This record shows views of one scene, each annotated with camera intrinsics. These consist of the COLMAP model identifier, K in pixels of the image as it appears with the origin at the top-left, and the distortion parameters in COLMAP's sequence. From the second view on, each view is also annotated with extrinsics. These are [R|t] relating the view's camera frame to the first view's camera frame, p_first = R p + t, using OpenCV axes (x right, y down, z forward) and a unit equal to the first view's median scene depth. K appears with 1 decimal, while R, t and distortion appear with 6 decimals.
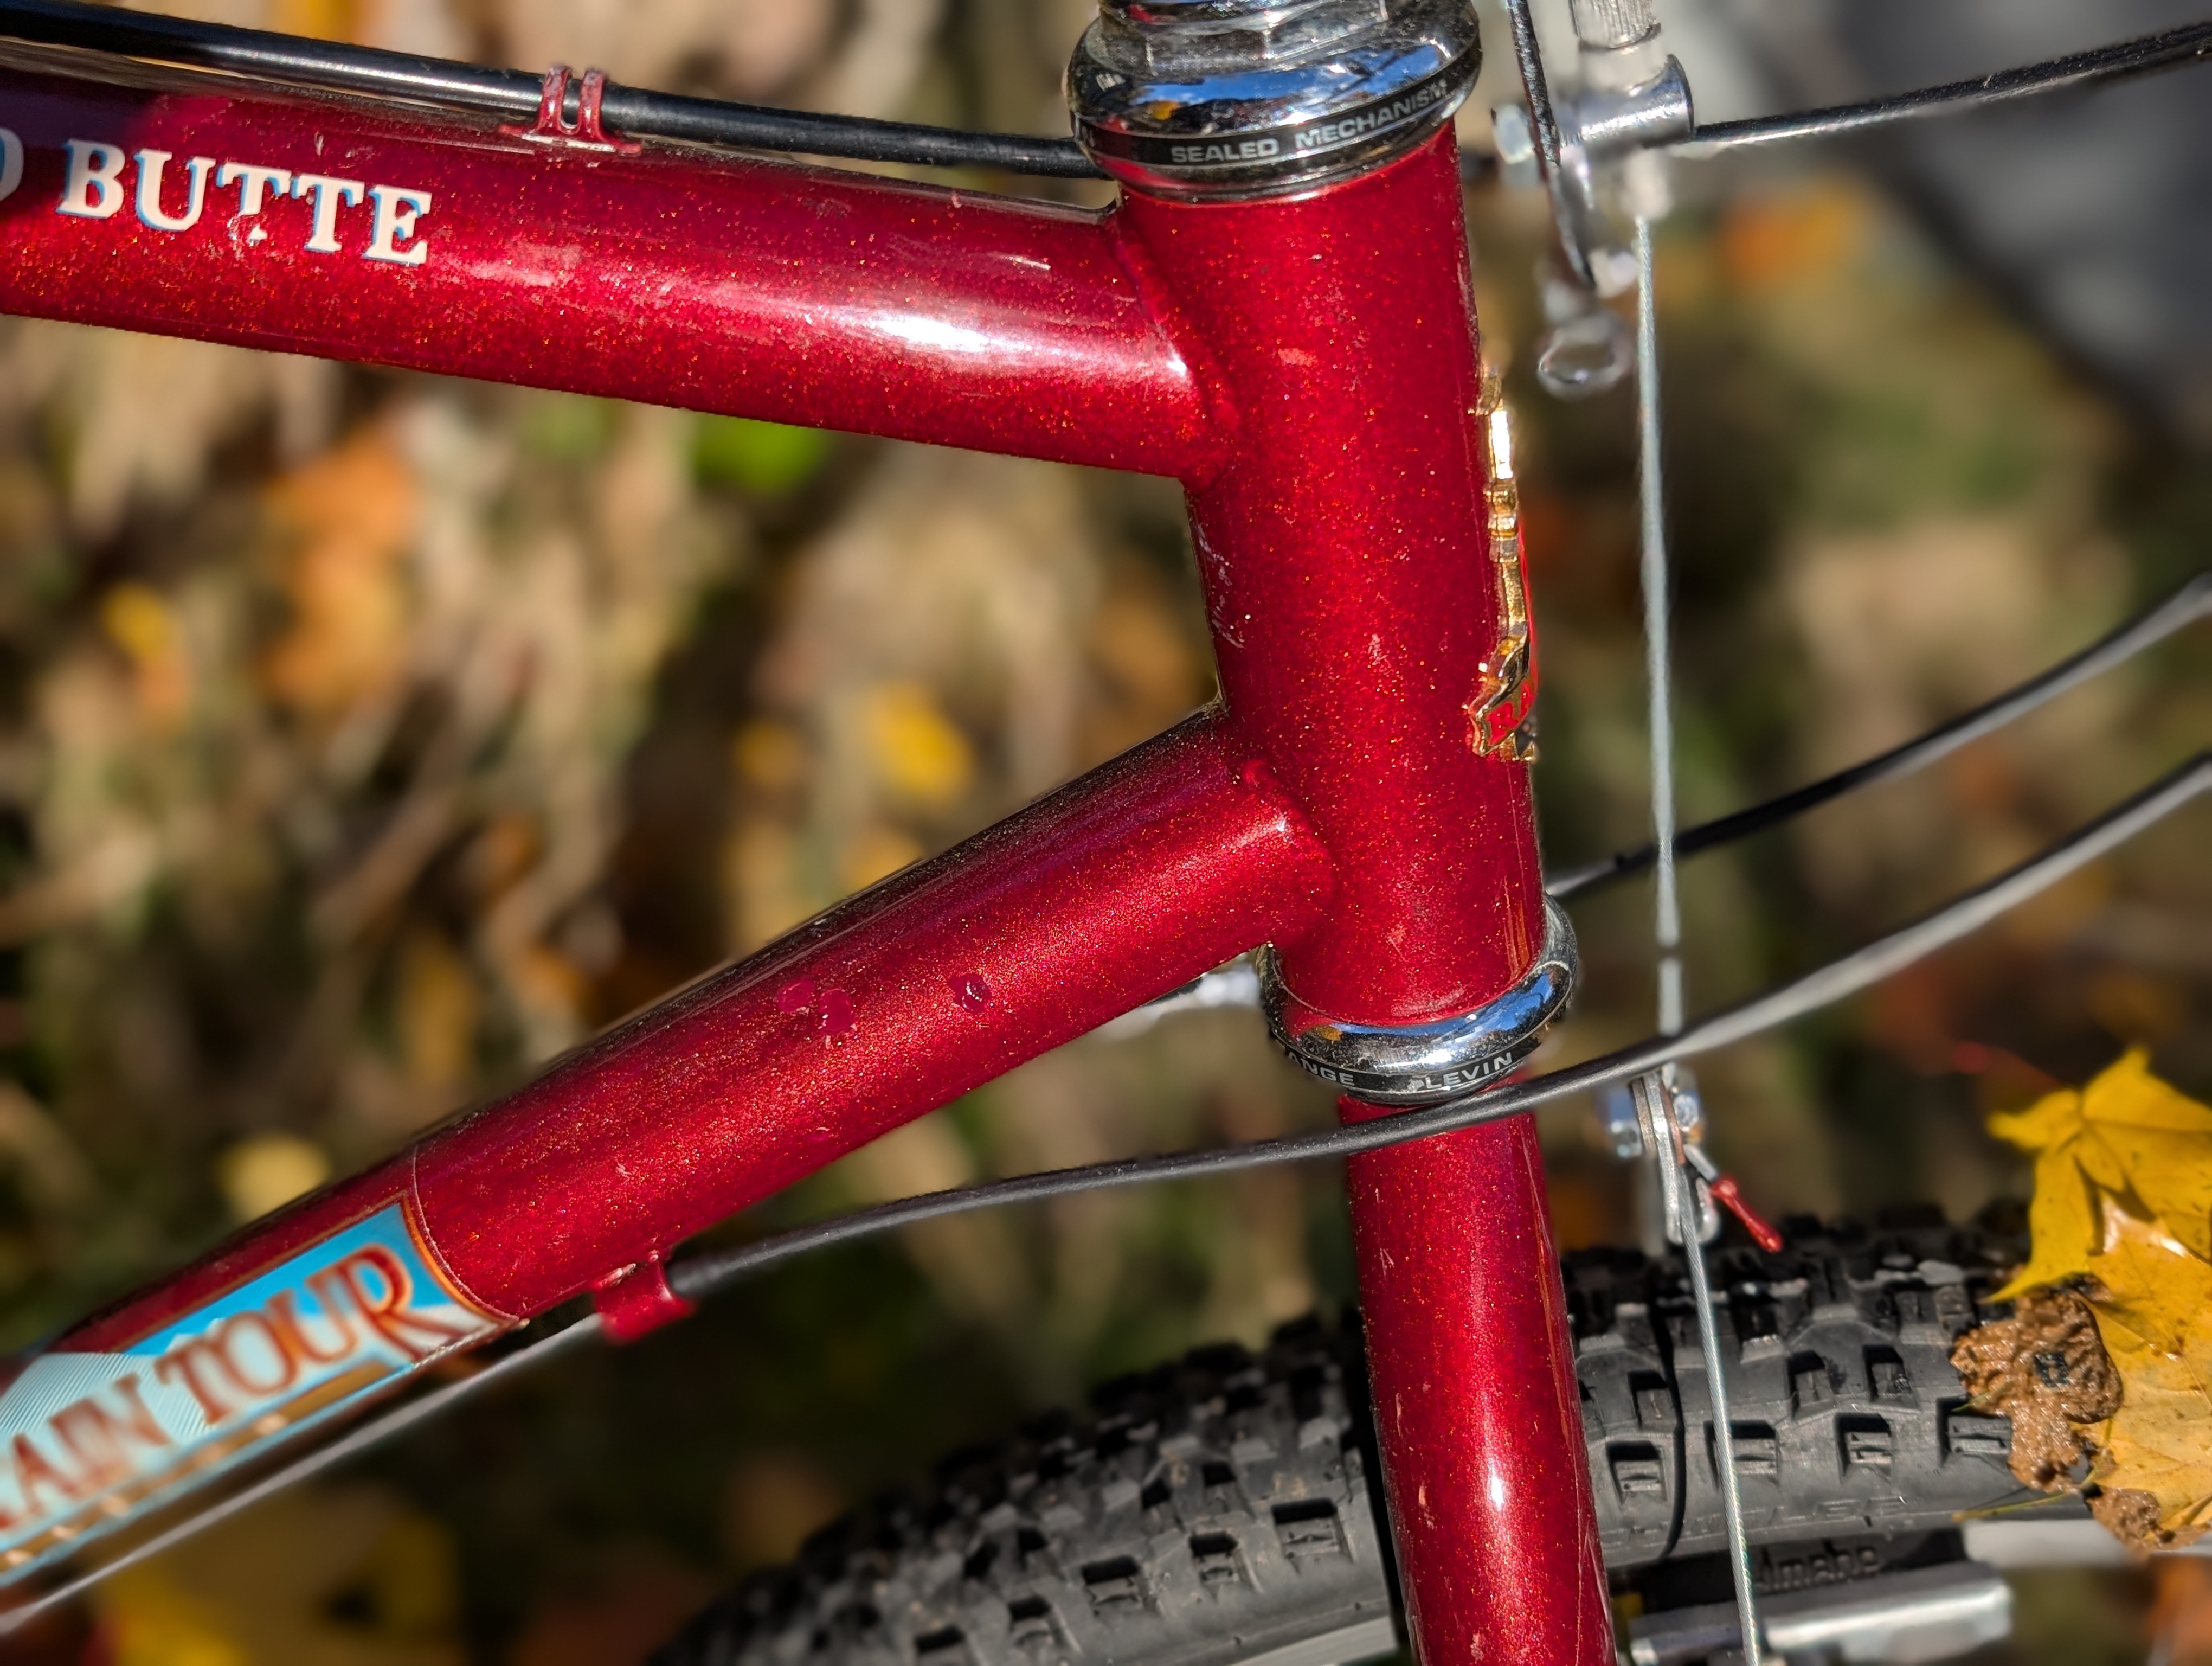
lens RADIAL K [[2544.4, 0, 1106.0], [0, 2544.4, 833.0], [0, 0, 1]] dist [-0.015694, -0.032374]
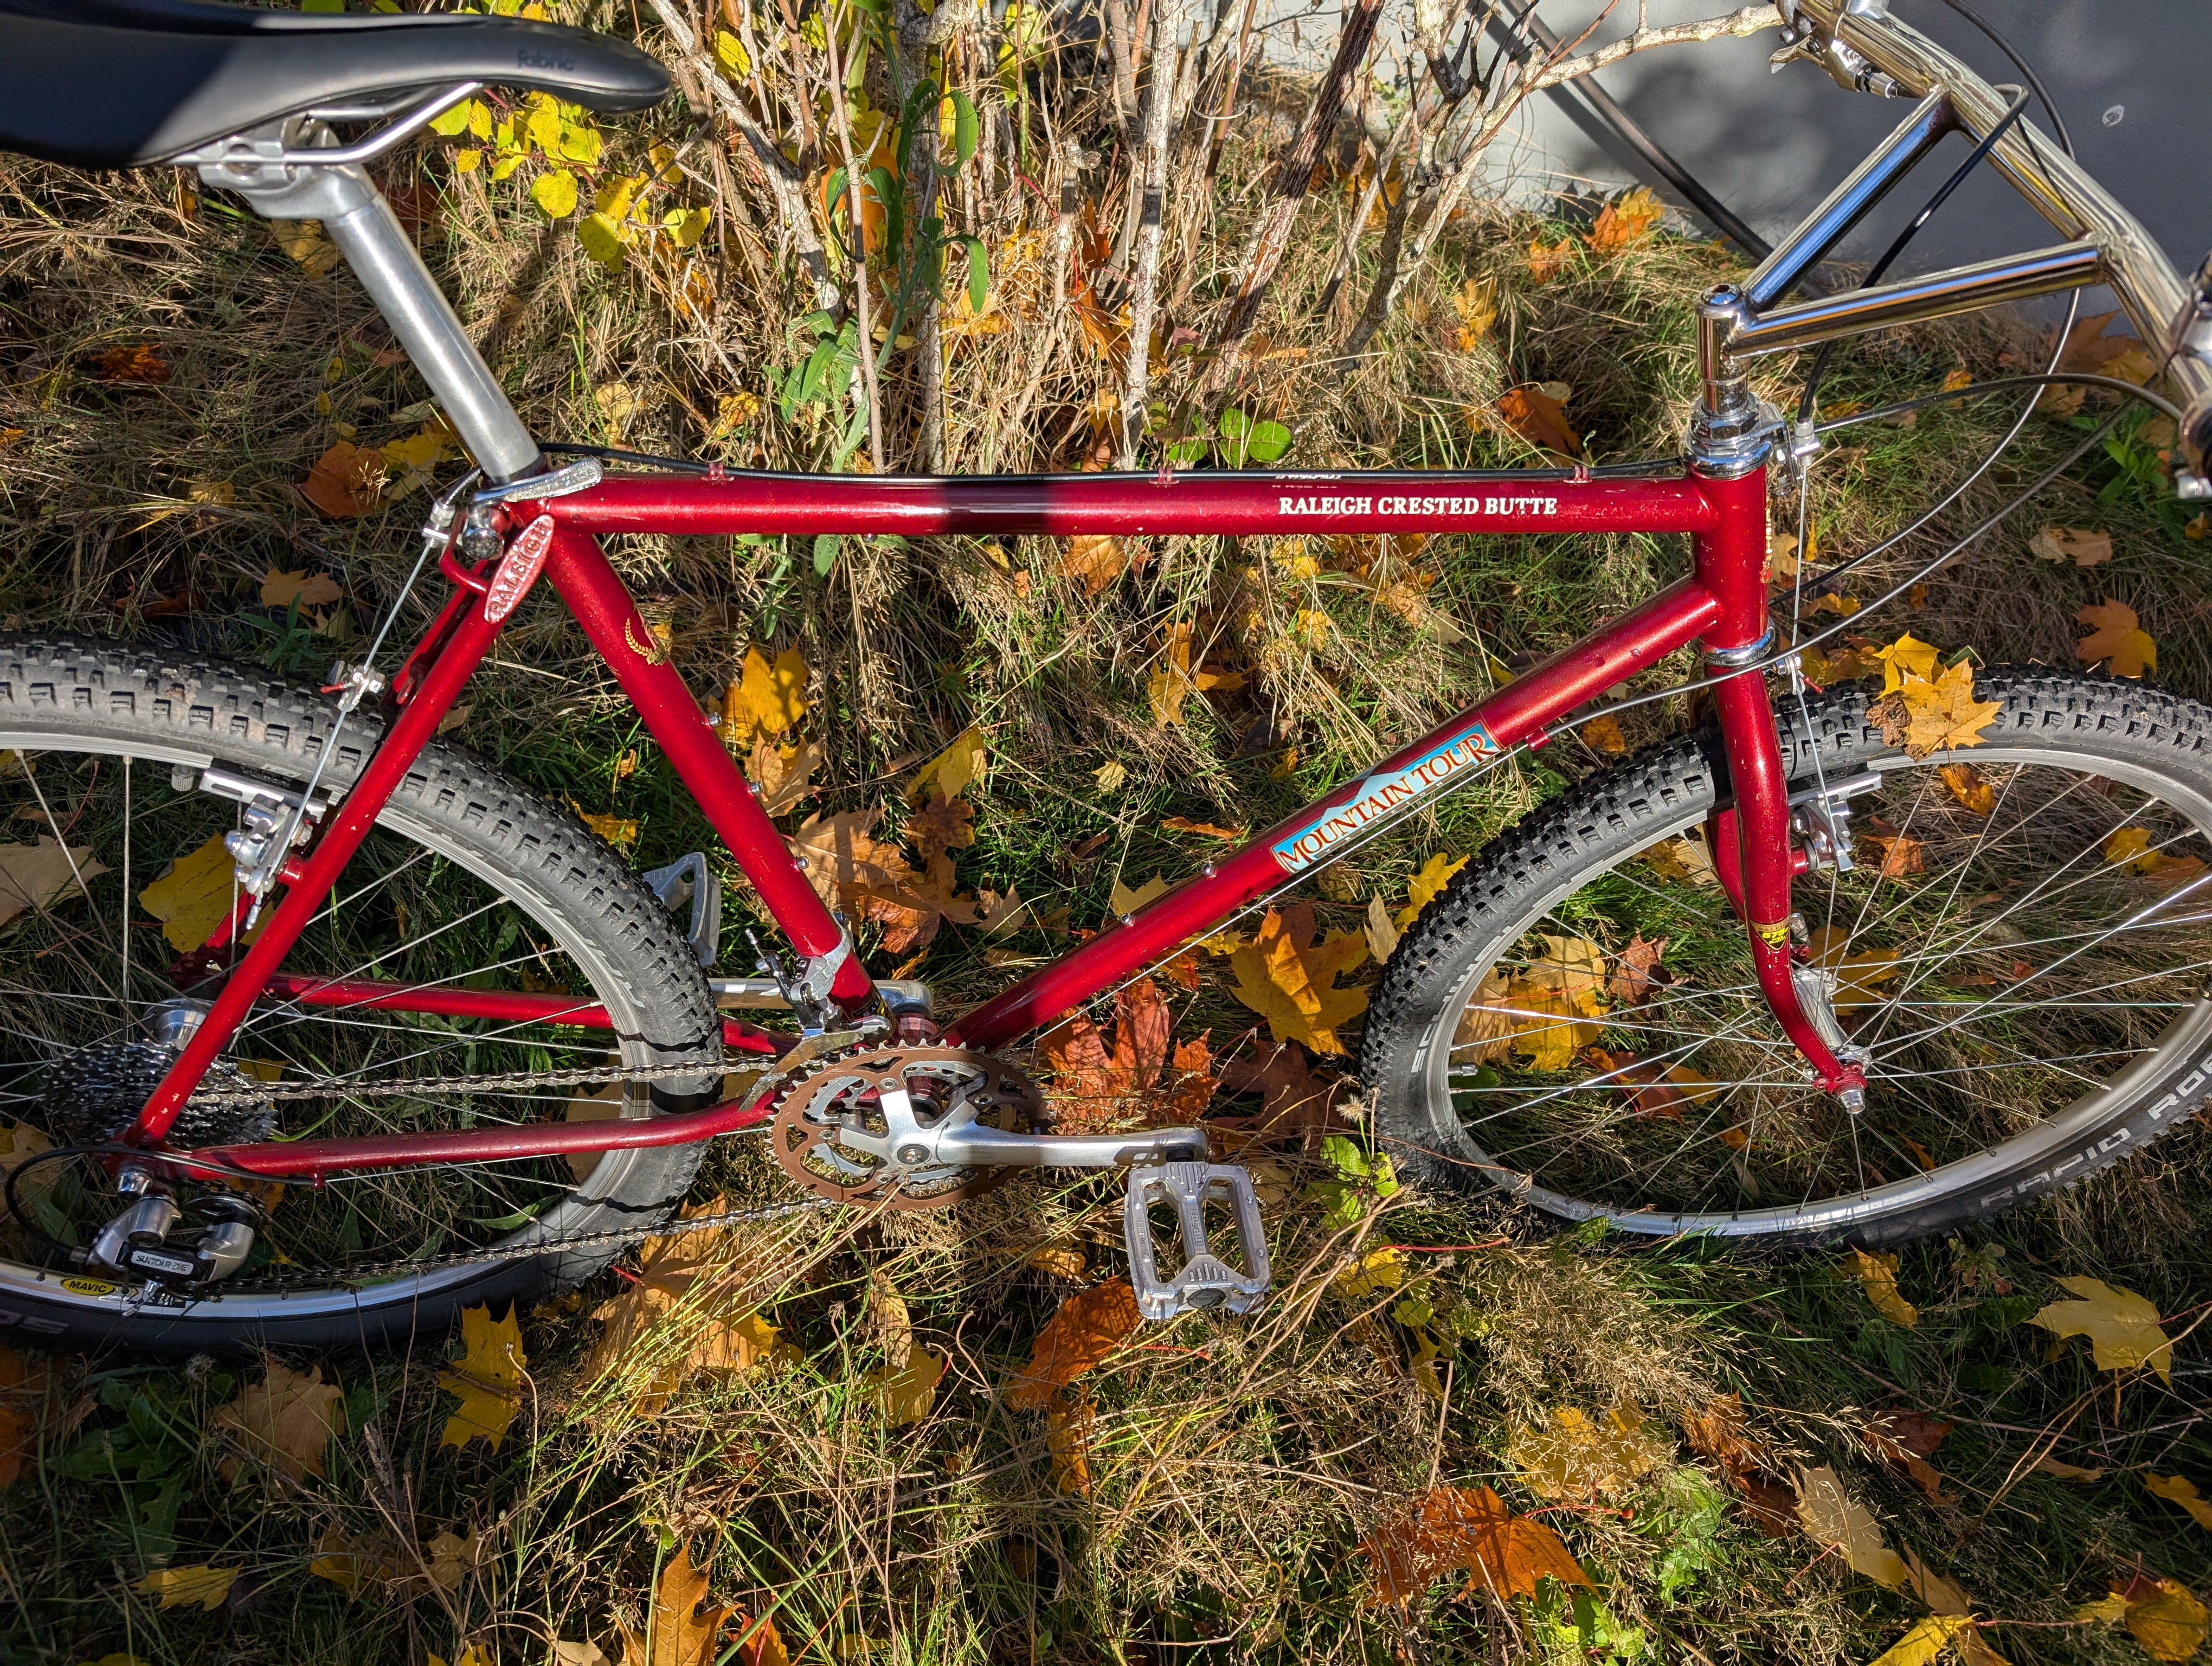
lens RADIAL K [[1546.0, 0, 1106.0], [0, 1546.0, 833.0], [0, 0, 1]] dist [0.001139, 0.000659]
pose [[0.991481, -0.124523, -0.038207, -0.754300], [0.129104, 0.978377, 0.161587, -0.151753], [0.017260, -0.165143, 0.986119, -1.392392]]
